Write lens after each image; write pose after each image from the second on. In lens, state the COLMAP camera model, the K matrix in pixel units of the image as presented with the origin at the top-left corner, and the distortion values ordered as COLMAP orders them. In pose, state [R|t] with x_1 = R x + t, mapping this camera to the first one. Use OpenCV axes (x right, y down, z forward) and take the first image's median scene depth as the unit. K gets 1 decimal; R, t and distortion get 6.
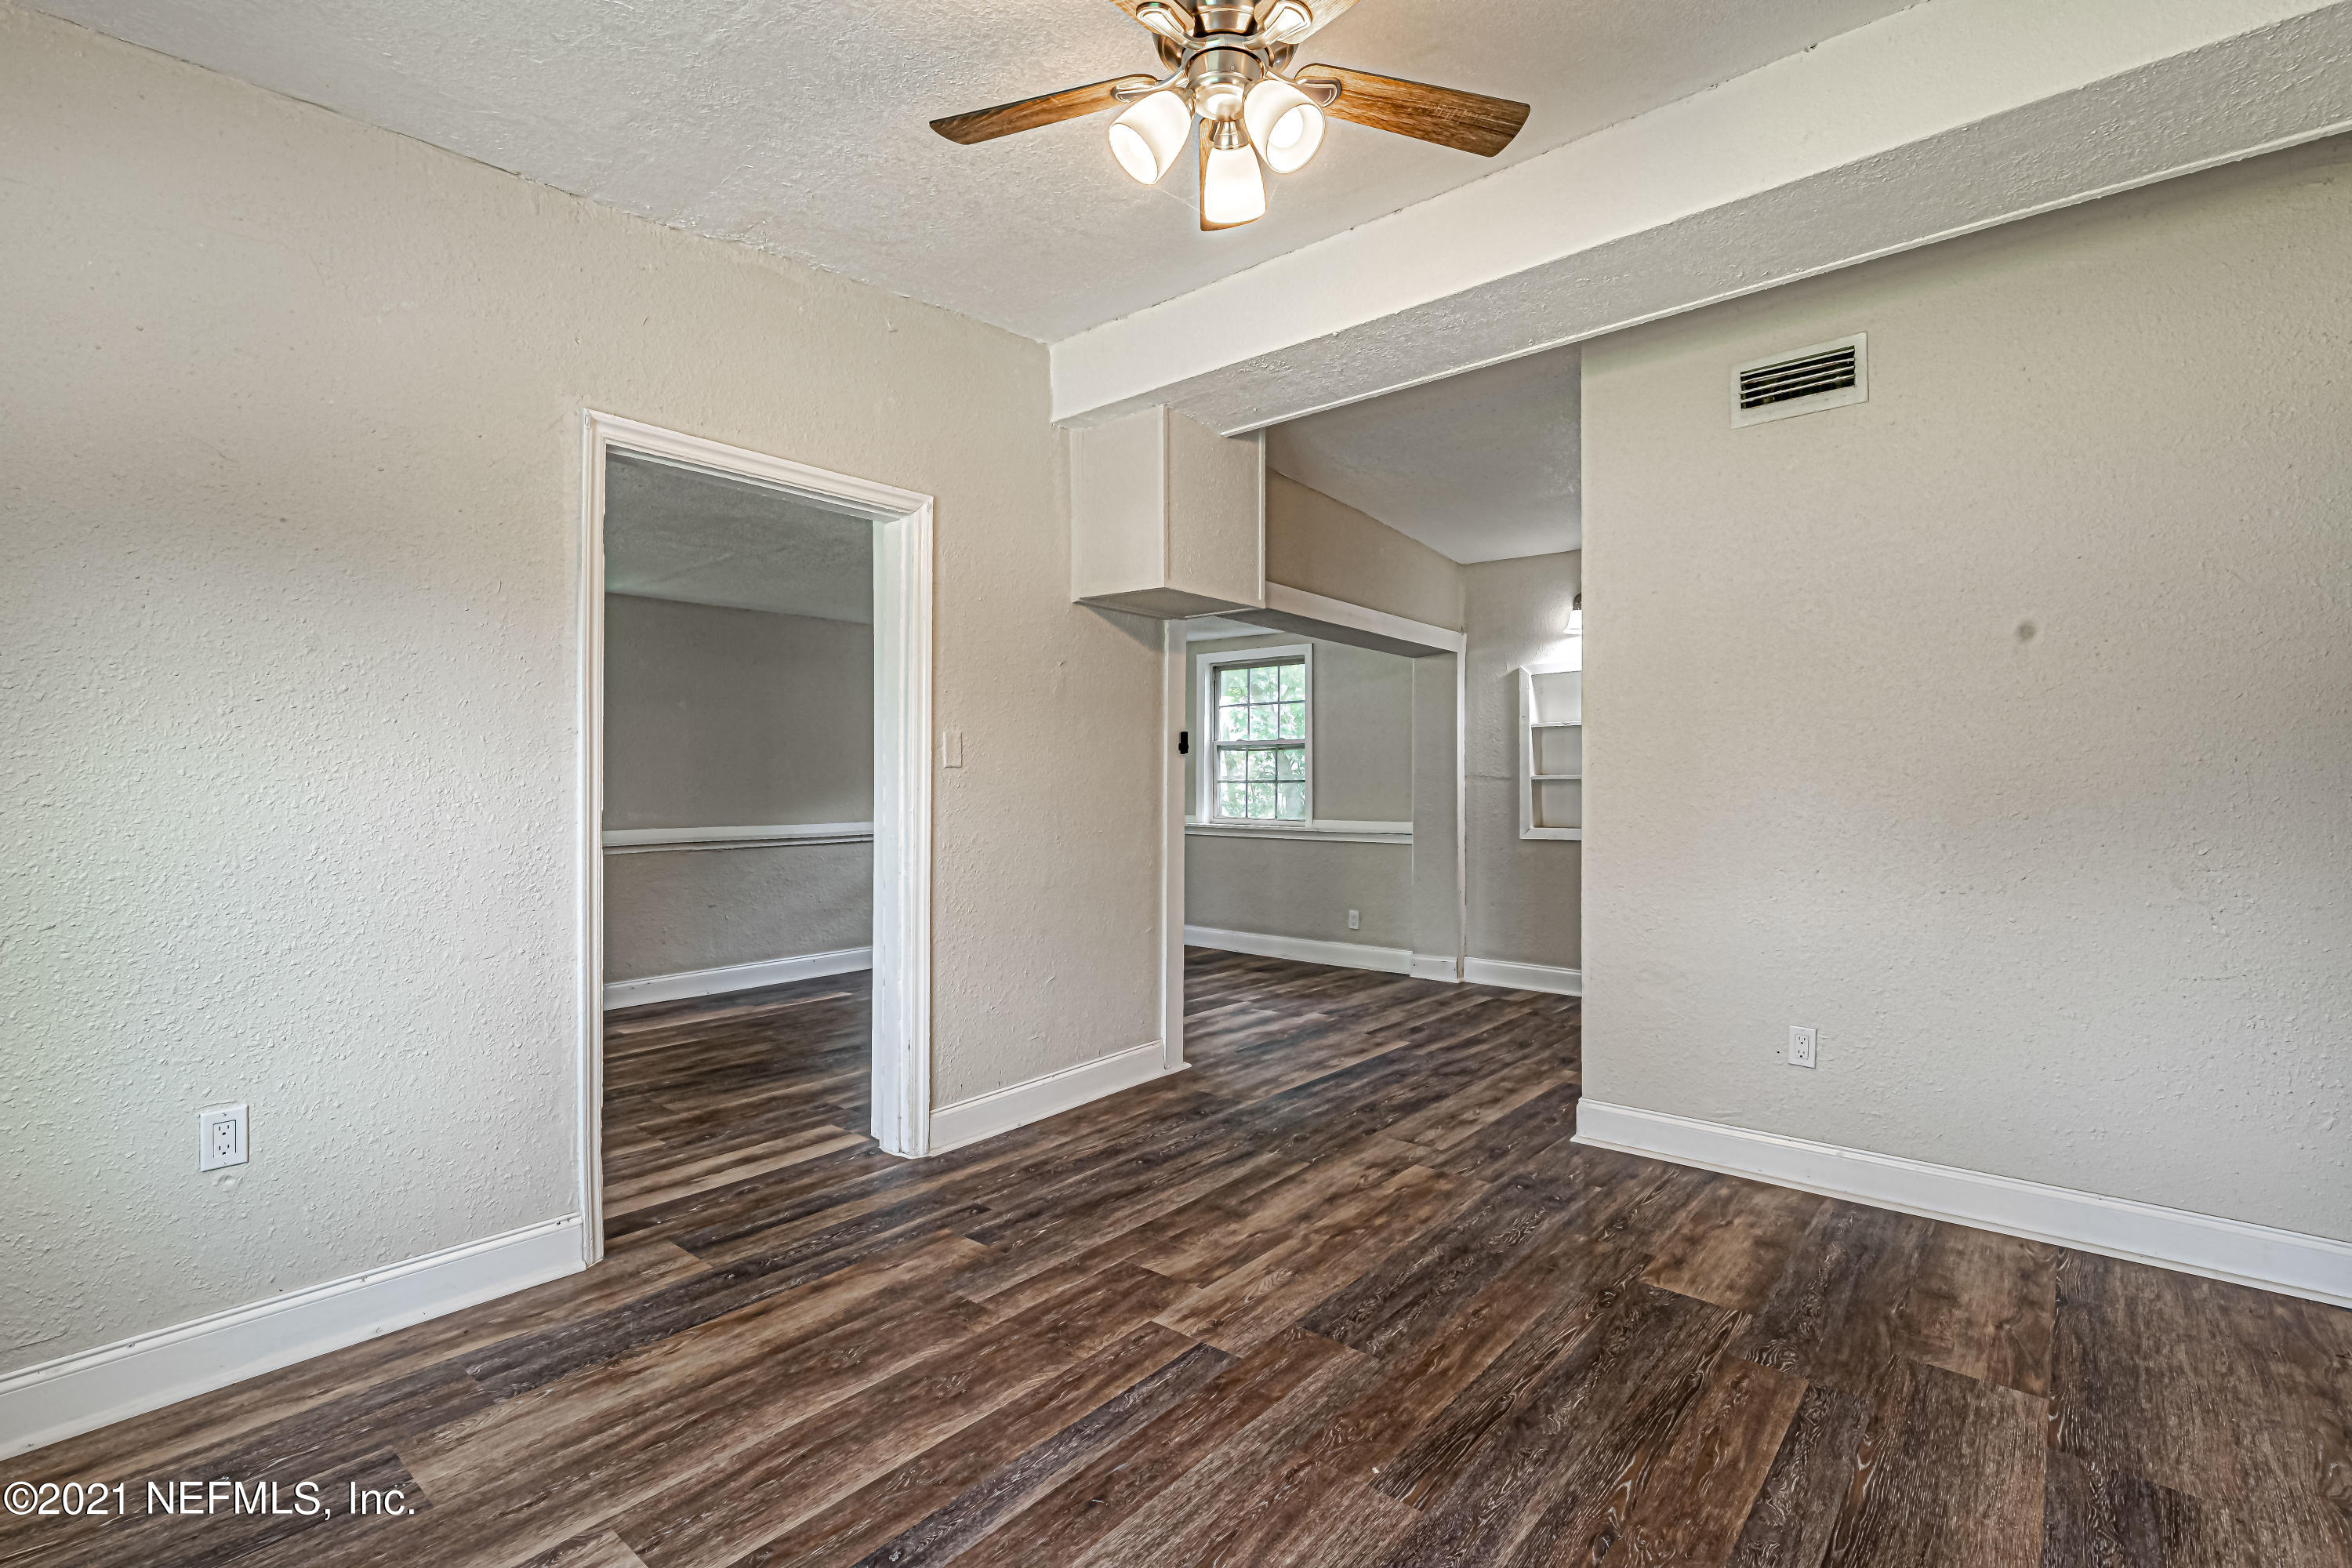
lens RADIAL K [[1061.6, 0, 1176.3], [0, 1061.6, 781.3], [0, 0, 1]] dist [0.002699, -0.000593]
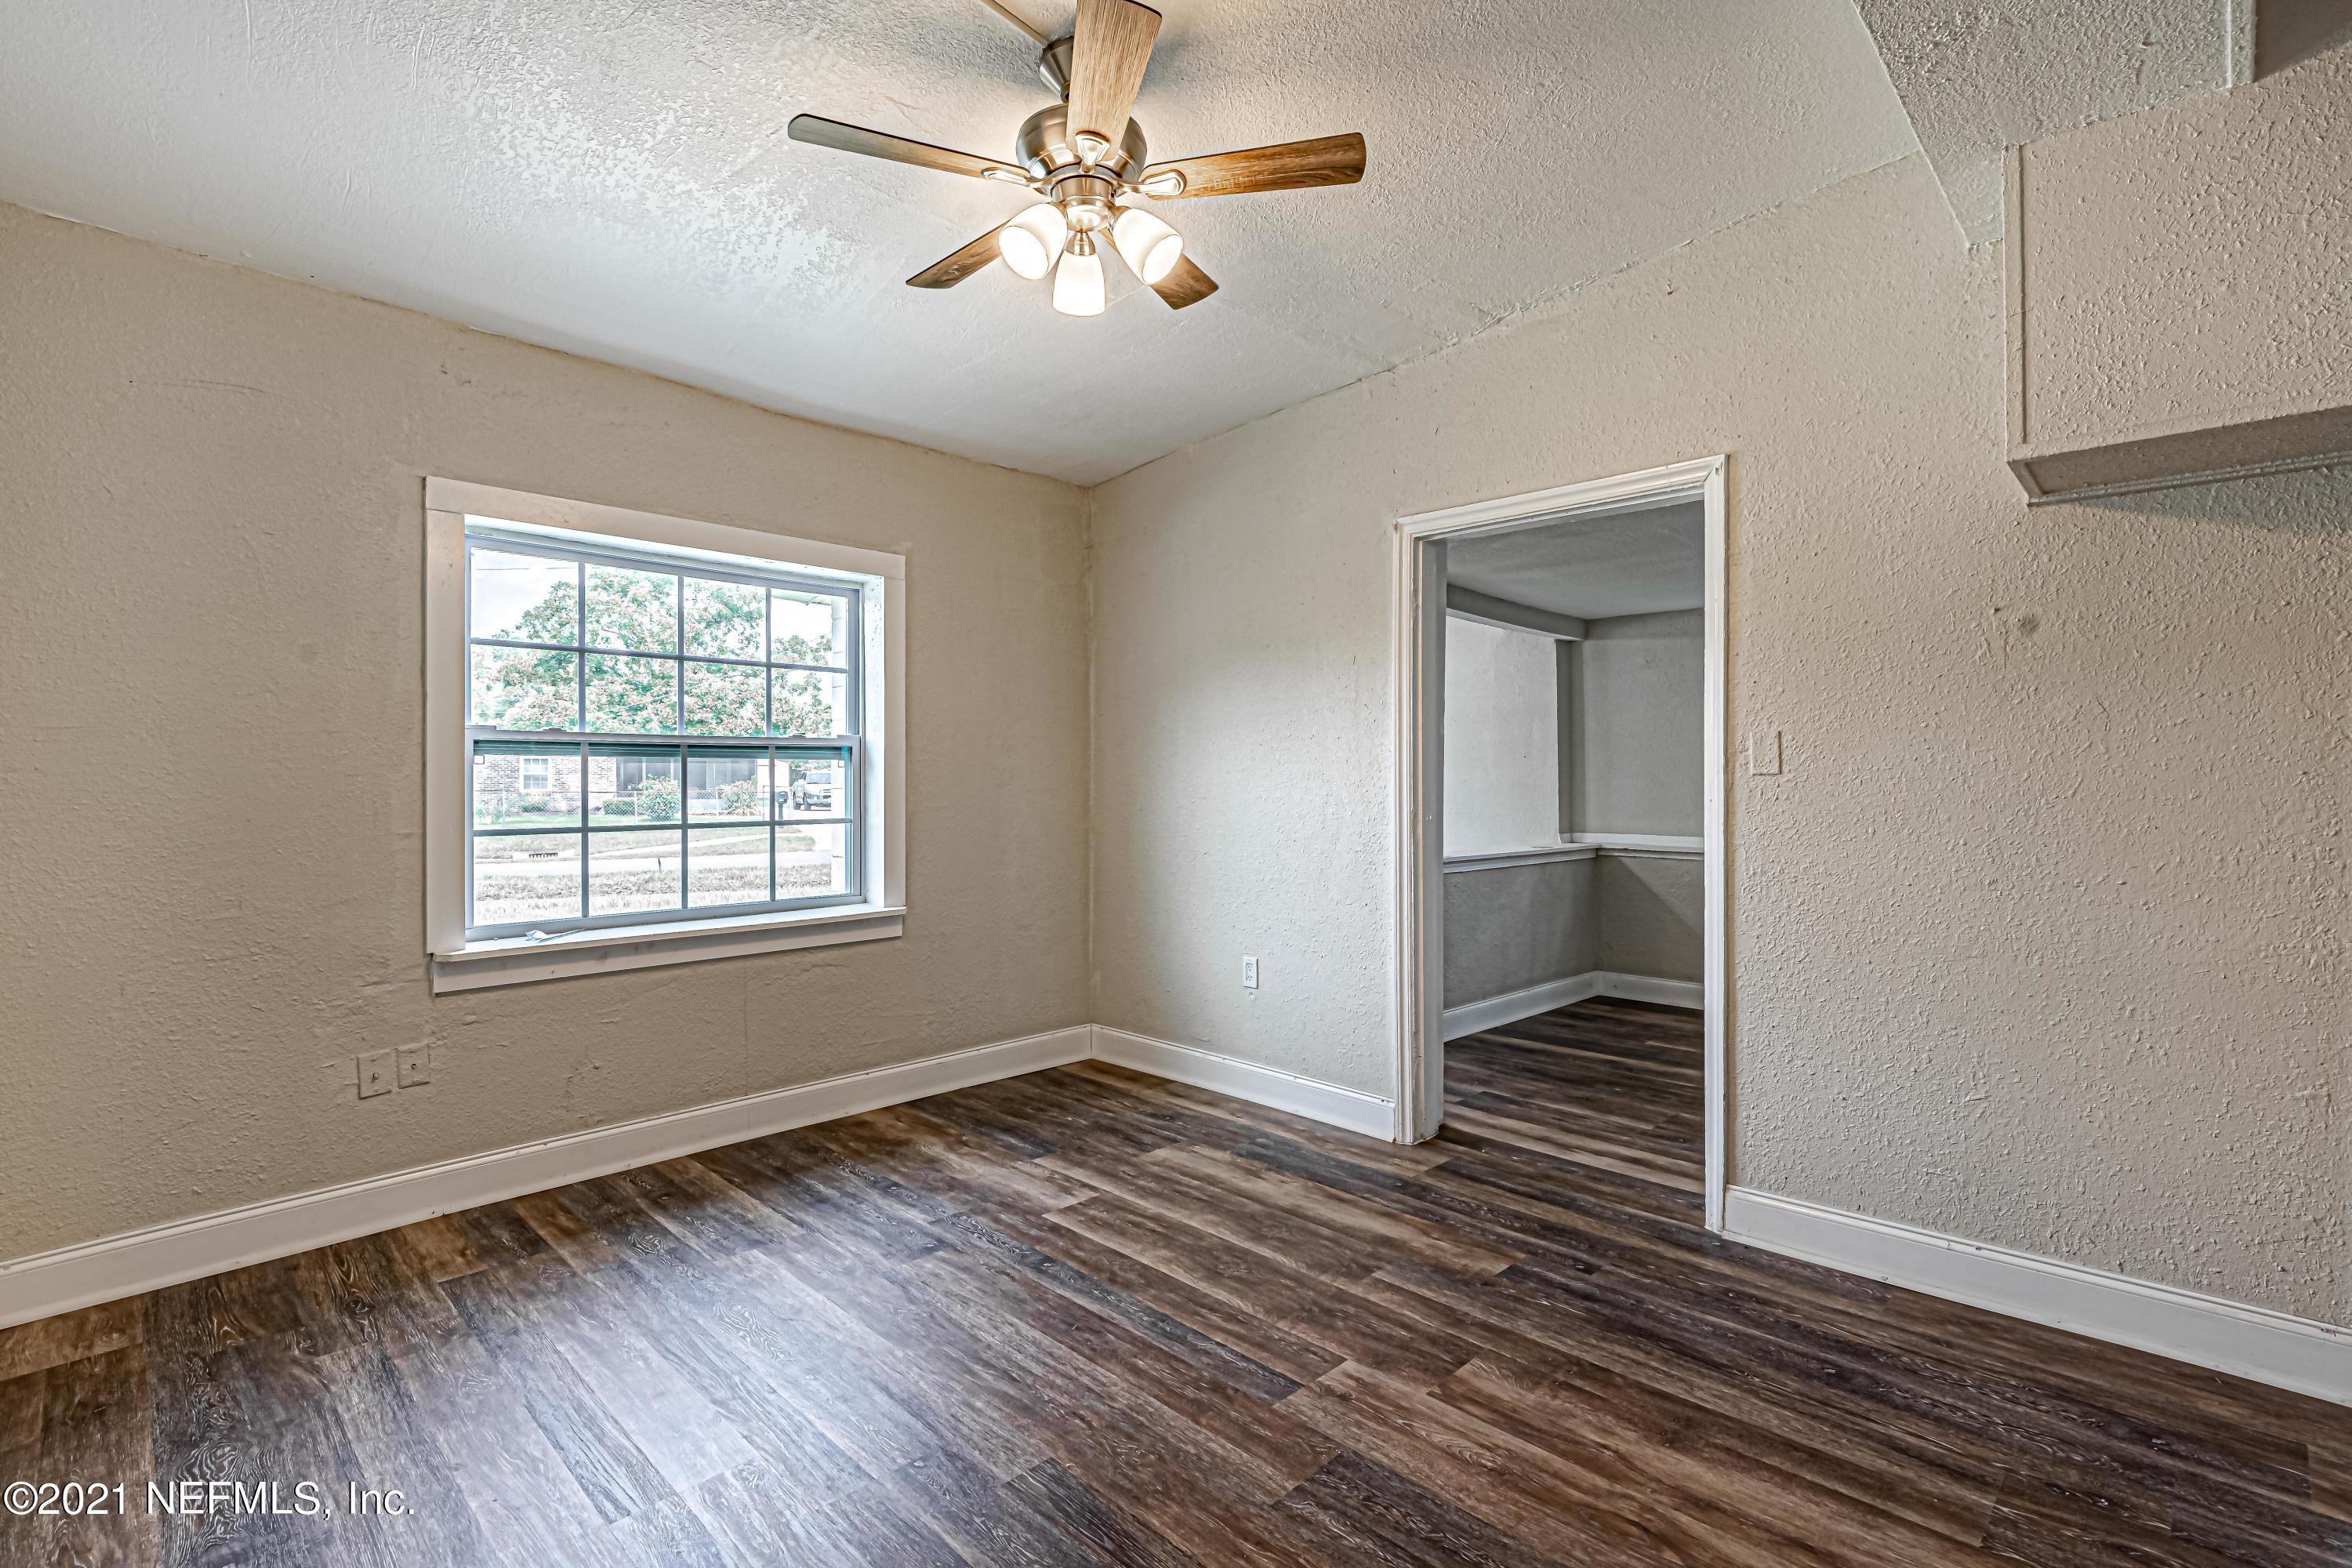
lens RADIAL K [[1061.6, 0, 1171.8], [0, 1061.6, 782.6], [0, 0, 1]] dist [0.002699, -0.000593]
pose [[-0.074074, 0.001873, -0.997251, 0.881667], [-0.006838, 0.999974, 0.002386, -0.007940], [0.997229, 0.006995, -0.074059, 0.859861]]
